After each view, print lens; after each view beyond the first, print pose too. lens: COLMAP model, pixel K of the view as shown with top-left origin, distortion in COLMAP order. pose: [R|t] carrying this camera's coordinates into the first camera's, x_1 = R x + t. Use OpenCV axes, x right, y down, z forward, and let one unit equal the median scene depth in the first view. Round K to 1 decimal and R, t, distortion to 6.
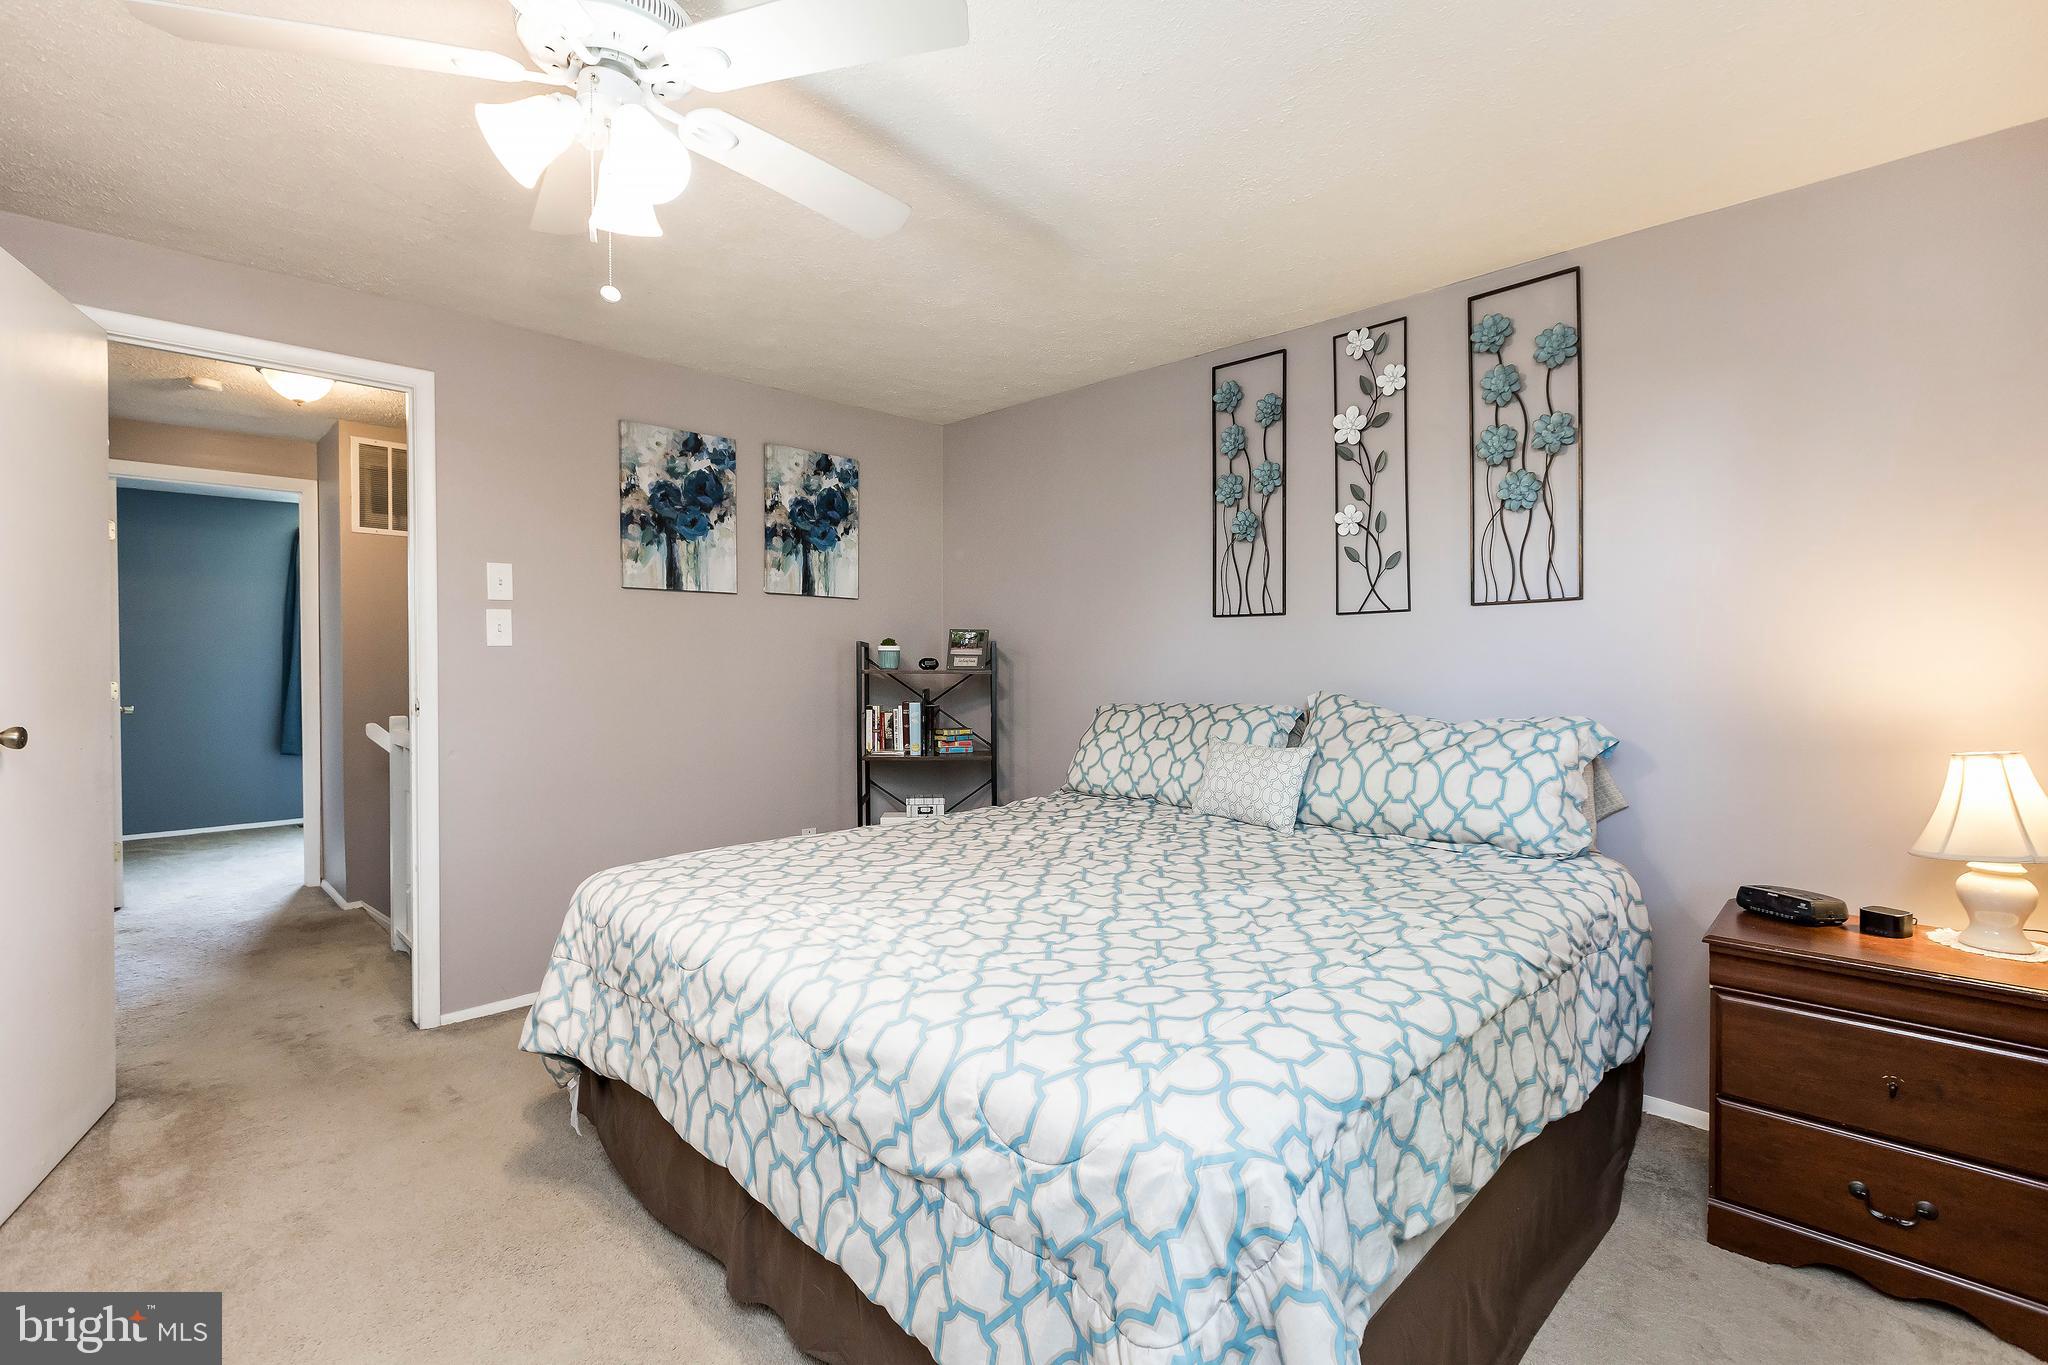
lens RADIAL K [[917.4, 0, 1038.3], [0, 917.4, 672.2], [0, 0, 1]] dist [0.003801, -0.001562]
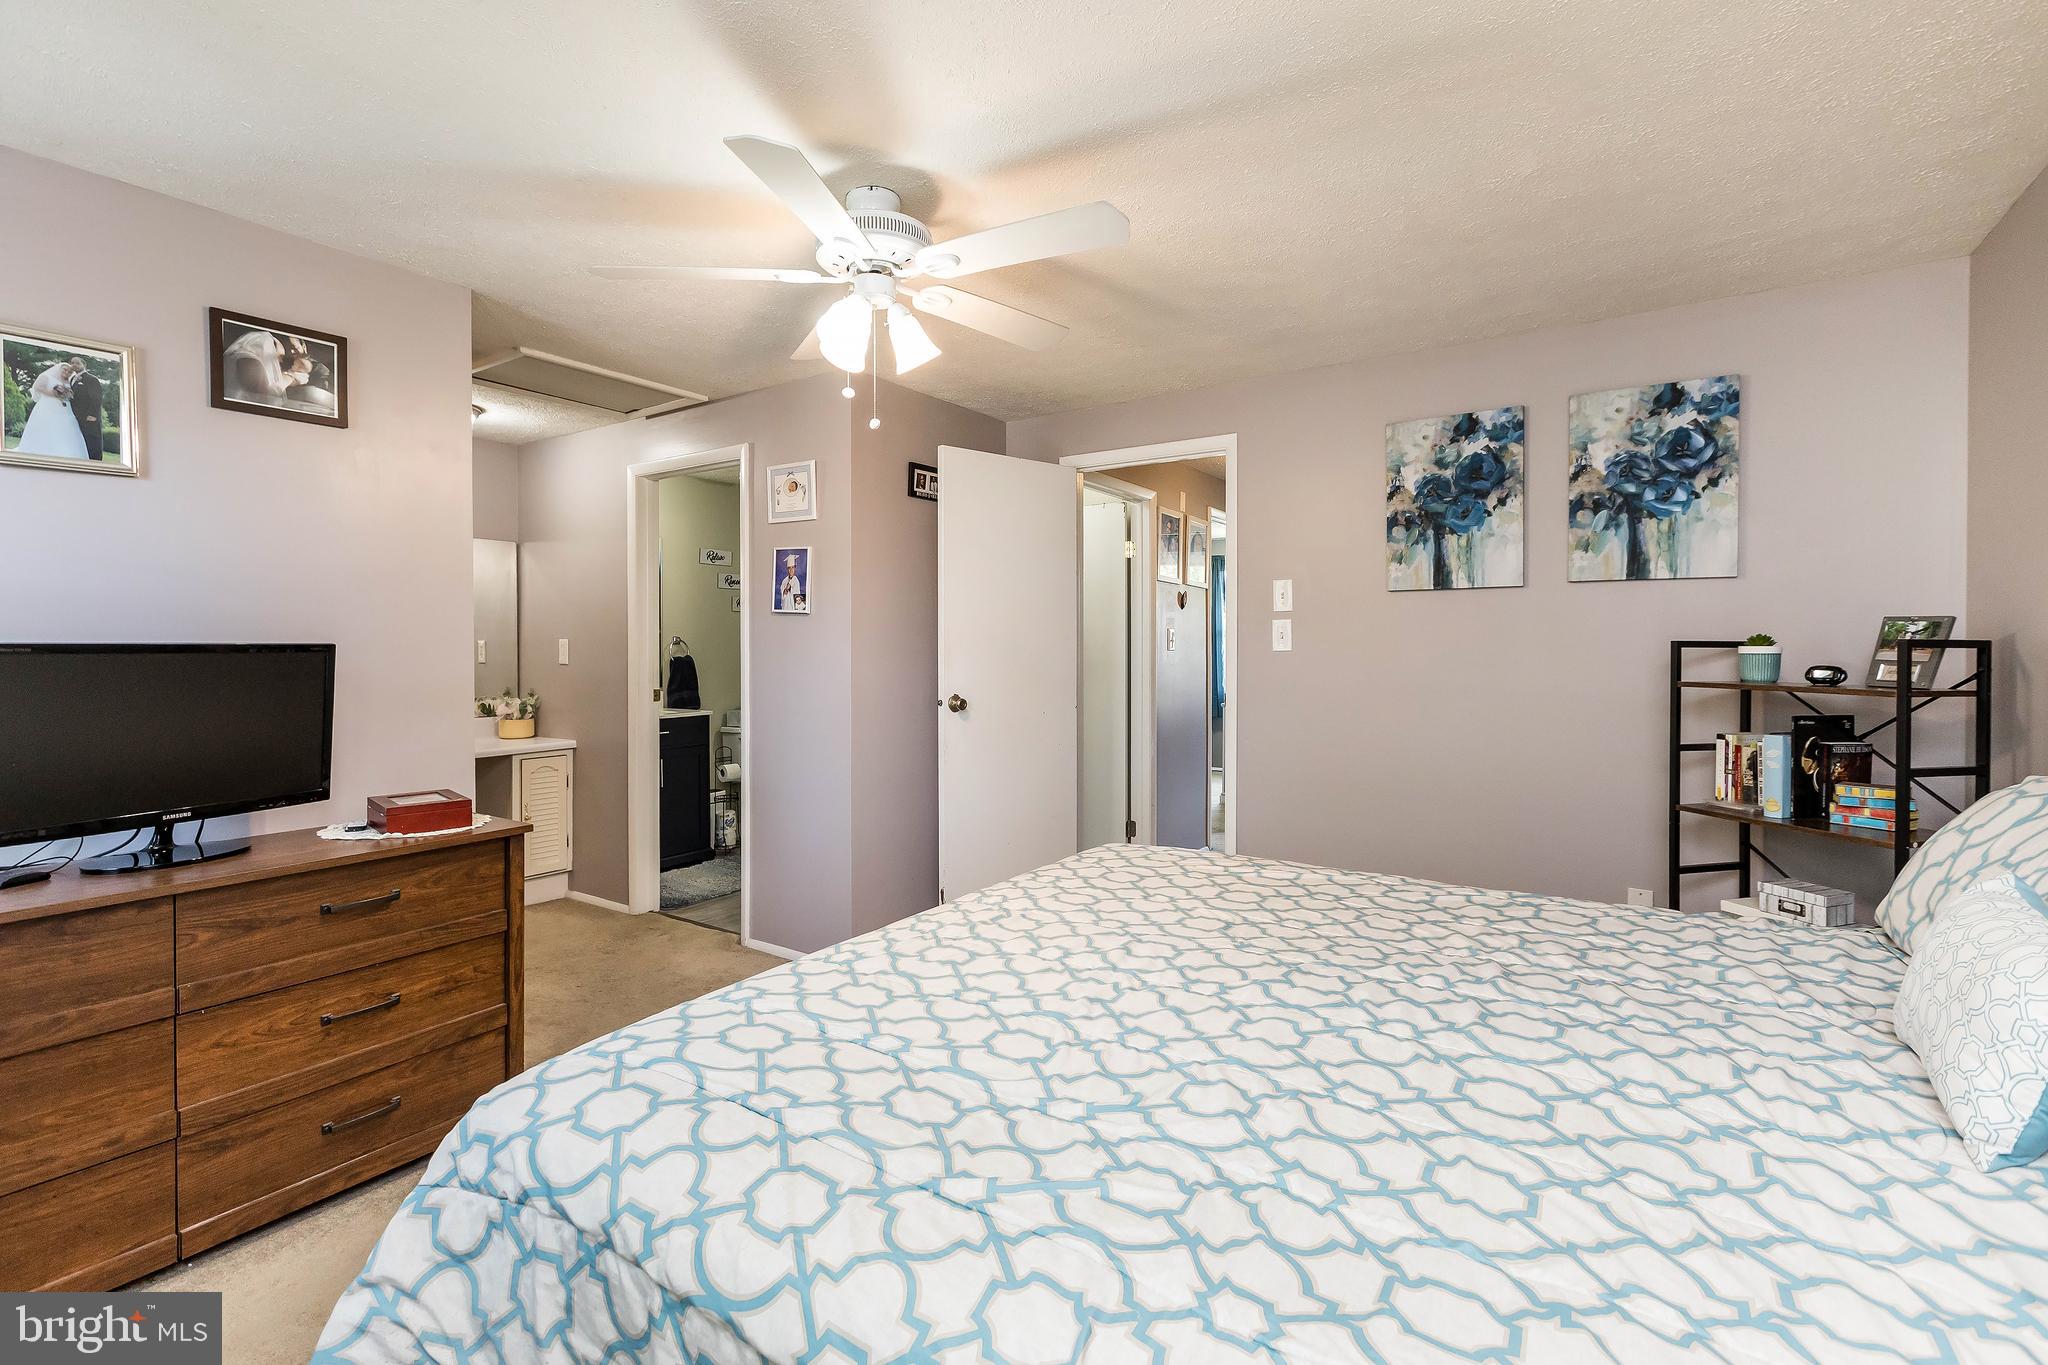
lens RADIAL K [[917.4, 0, 1029.9], [0, 917.4, 668.6], [0, 0, 1]] dist [0.003801, -0.001562]
pose [[0.192701, 0.015800, -0.981130, 0.476768], [-0.018827, 0.999746, 0.012402, -0.013807], [0.981077, 0.016082, 0.192950, 0.447175]]
